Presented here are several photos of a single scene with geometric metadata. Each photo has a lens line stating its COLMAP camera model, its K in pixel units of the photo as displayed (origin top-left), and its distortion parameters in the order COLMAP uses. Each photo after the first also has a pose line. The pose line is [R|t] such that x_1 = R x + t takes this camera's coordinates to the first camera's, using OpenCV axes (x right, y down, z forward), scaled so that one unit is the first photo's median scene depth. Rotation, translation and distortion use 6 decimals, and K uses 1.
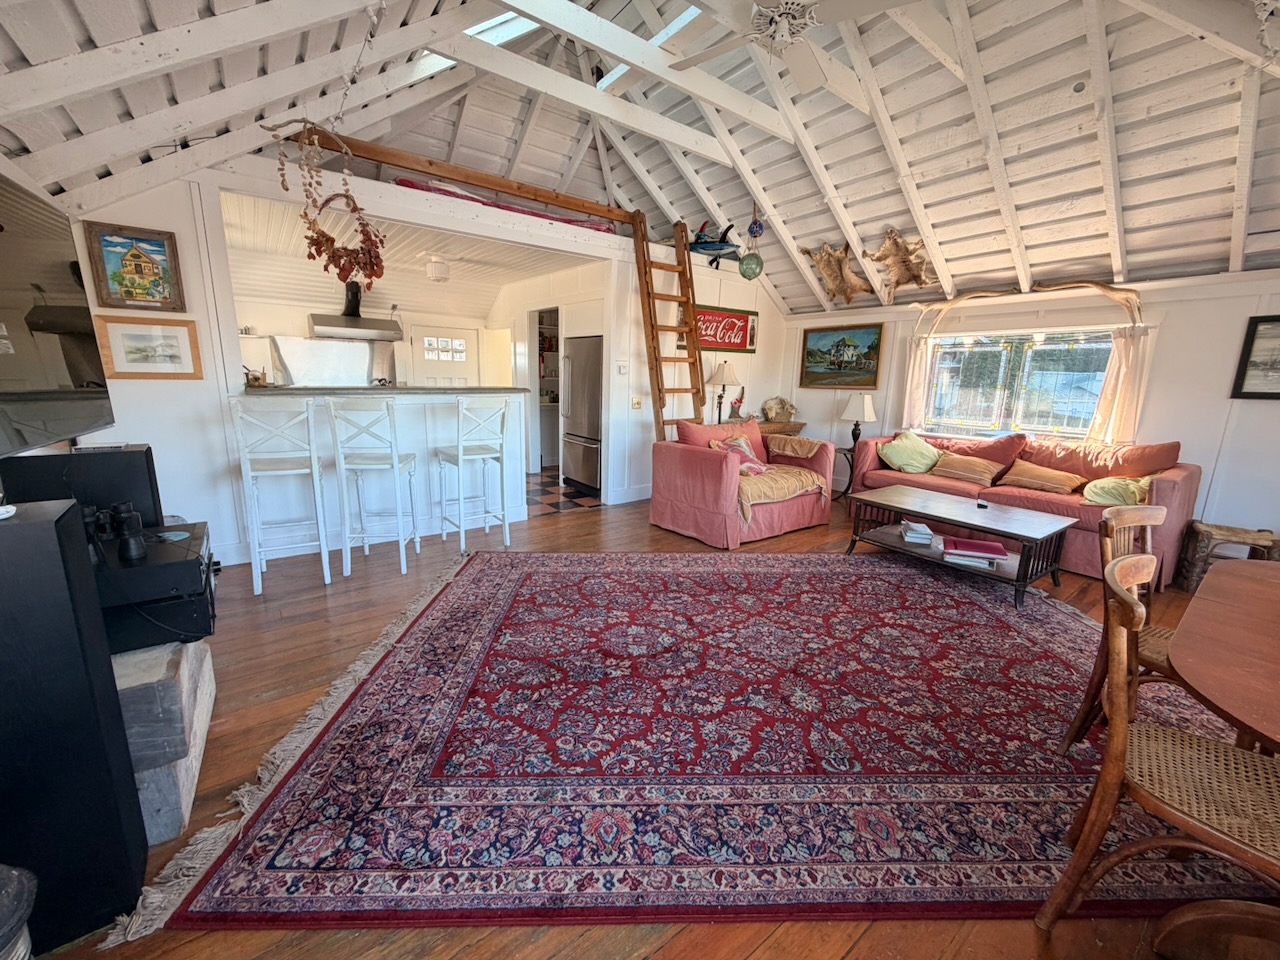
lens RADIAL K [[511.4, 0, 634.4], [0, 511.4, 476.2], [0, 0, 1]] dist [-0.000809, 0.000168]
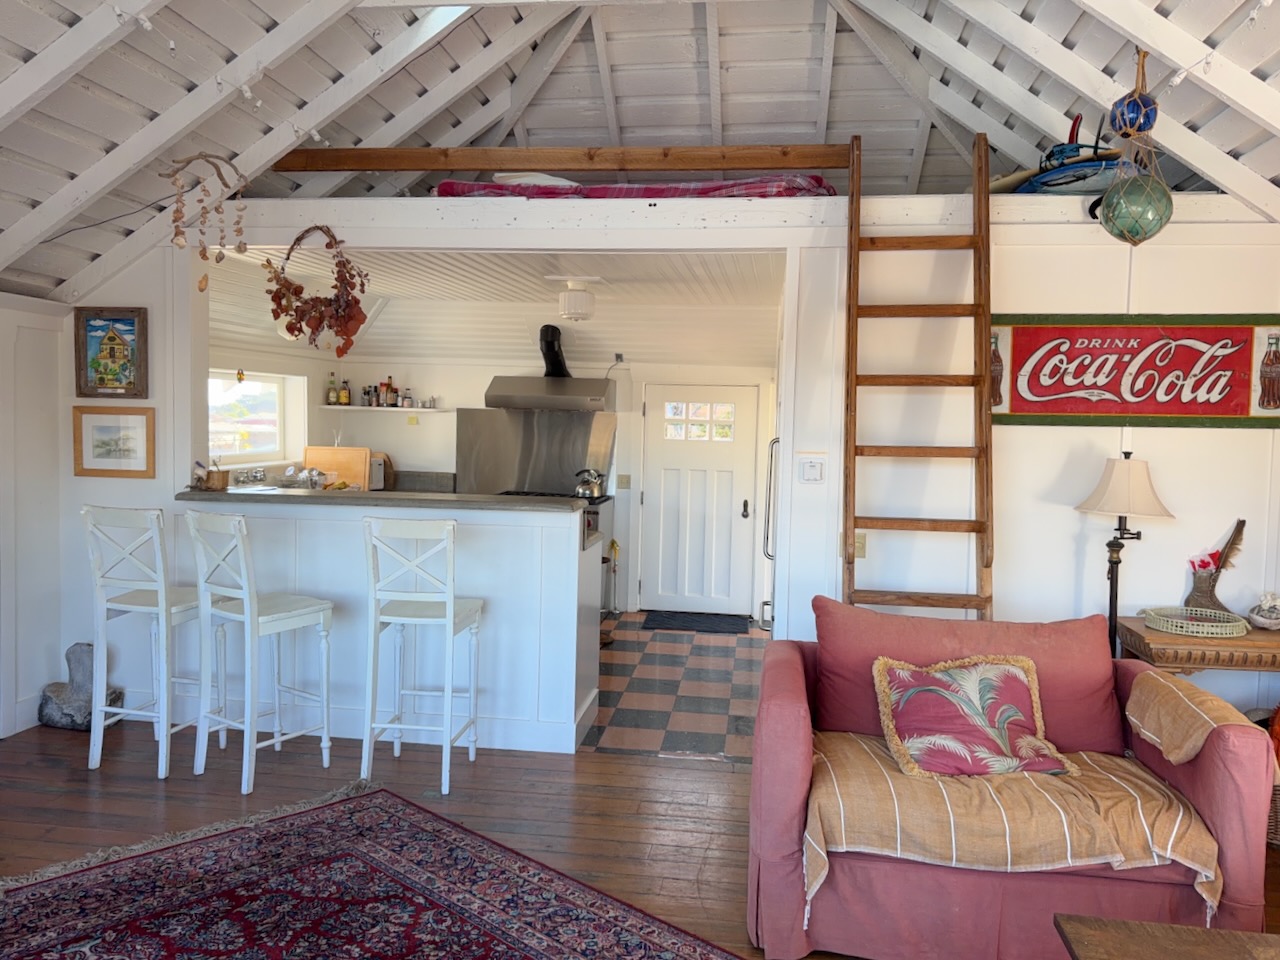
lens RADIAL K [[971.0, 0, 638.6], [0, 971.0, 464.8], [0, 0, 1]] dist [0.052828, -0.072160]
pose [[0.709221, 0.022255, -0.704635, 0.704541], [-0.145985, 0.982474, -0.115904, -0.131622], [0.689706, 0.185068, 0.700040, 0.410661]]
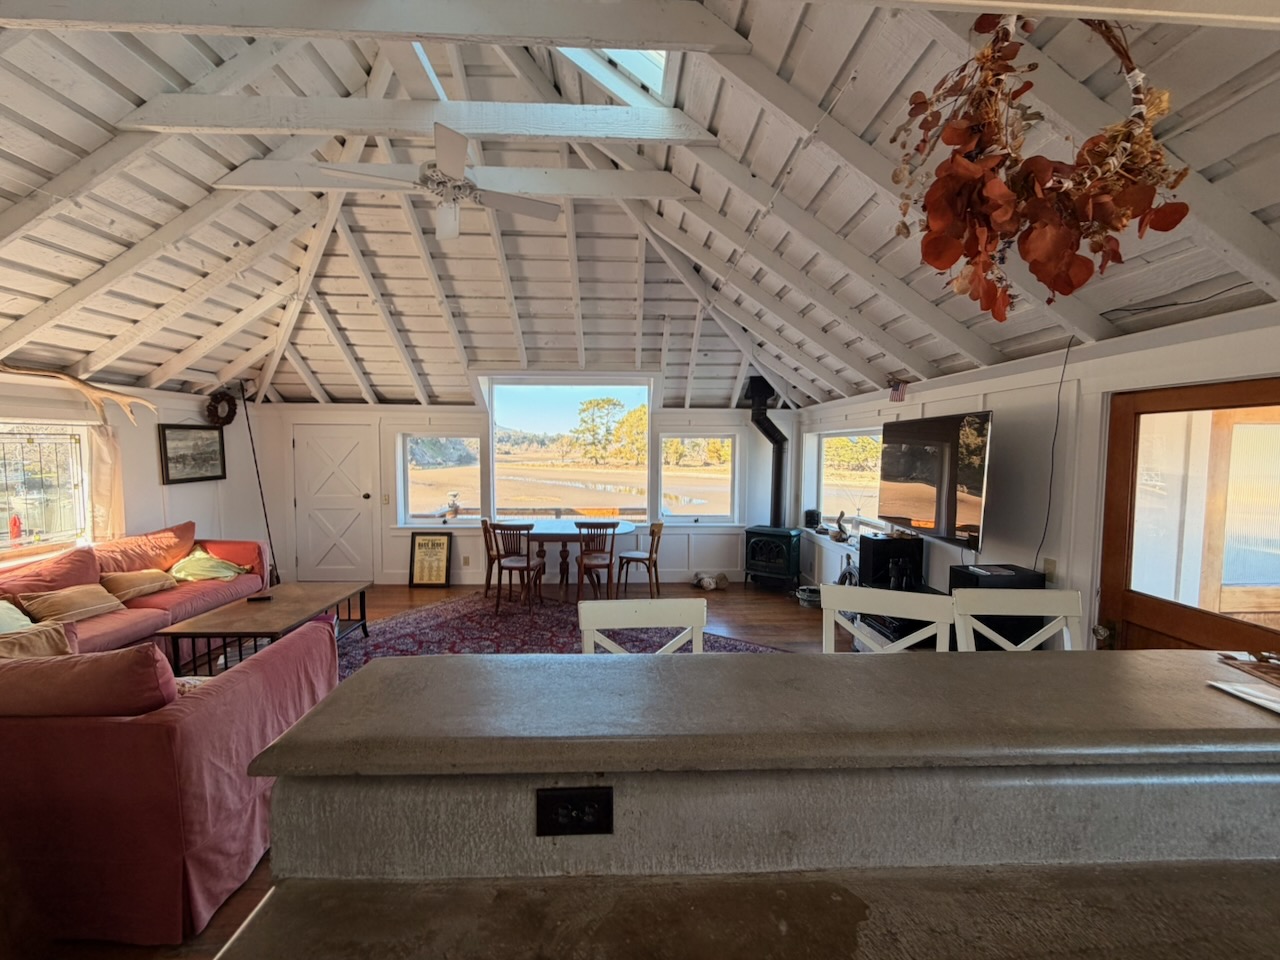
lens RADIAL K [[497.4, 0, 640.0], [0, 497.4, 480.0], [0, 0, 1]] dist [-0.001217, -0.000069]
pose [[-0.819424, -0.066573, 0.569308, -0.549553], [0.087874, 0.966900, 0.239546, -0.372727], [-0.566411, 0.246317, -0.786452, 1.352403]]
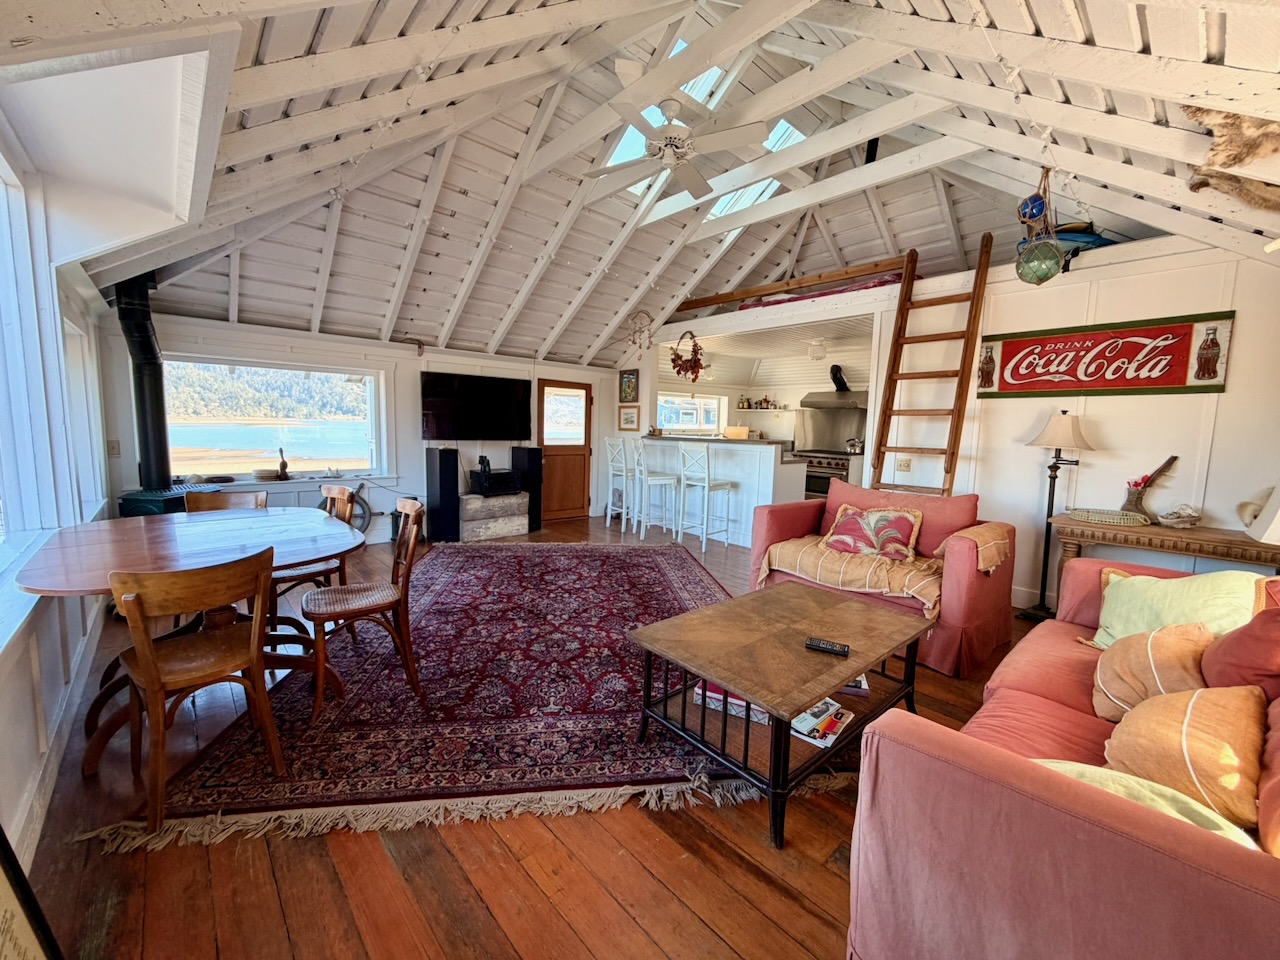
lens RADIAL K [[511.4, 0, 634.4], [0, 511.4, 476.2], [0, 0, 1]] dist [-0.000809, 0.000168]
pose [[0.084773, 0.076340, -0.993472, 1.232239], [-0.221933, 0.973460, 0.055865, -0.110650], [0.971370, 0.215748, 0.099465, 0.738144]]
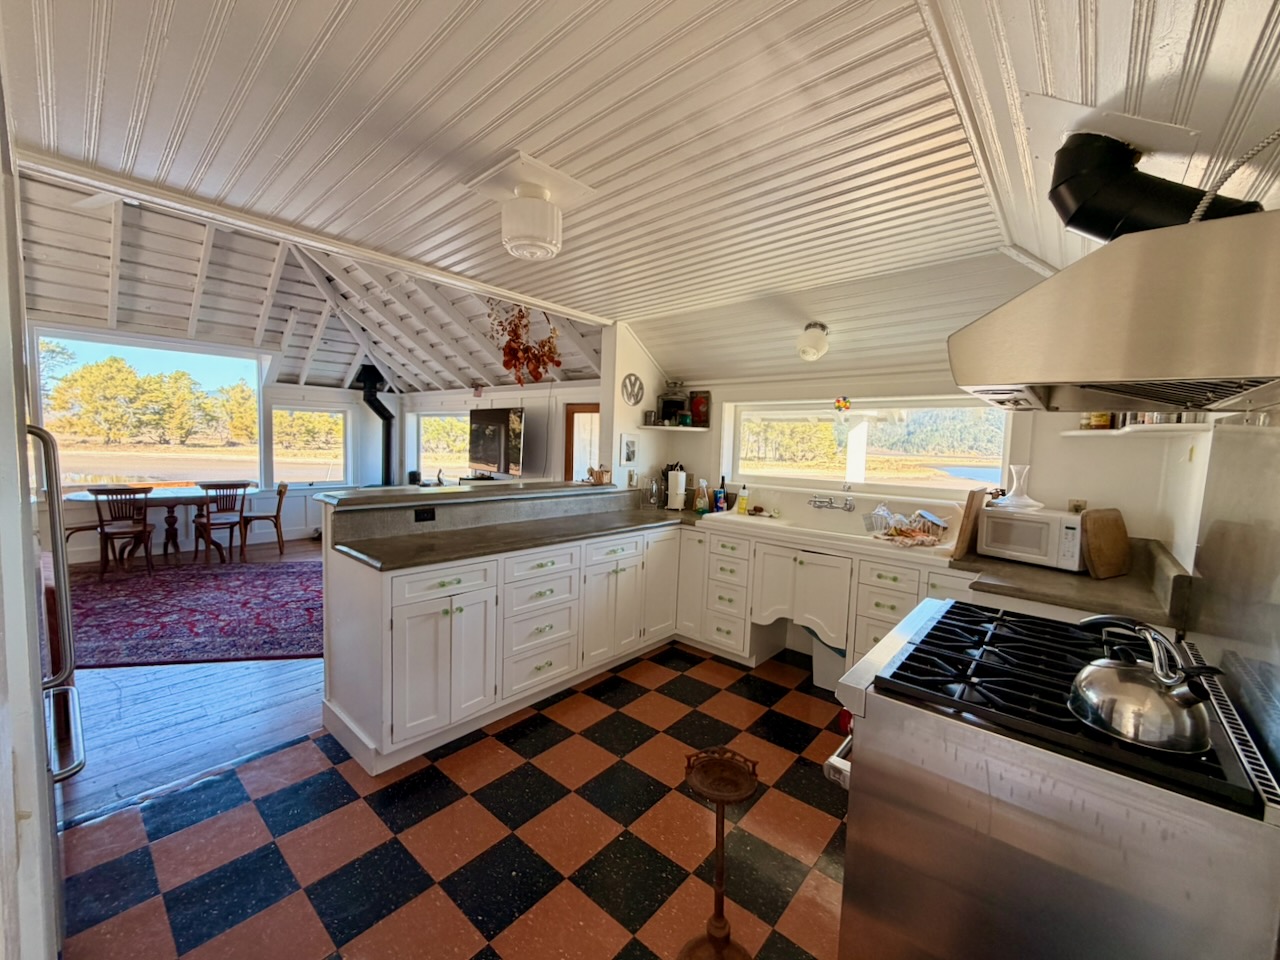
lens RADIAL K [[511.4, 0, 634.4], [0, 511.4, 476.2], [0, 0, 1]] dist [-0.000809, 0.000168]
pose [[-0.977344, -0.045591, -0.206688, -0.566880], [-0.099655, 0.960633, 0.259332, -0.488979], [0.186728, 0.274054, -0.943413, 2.062428]]
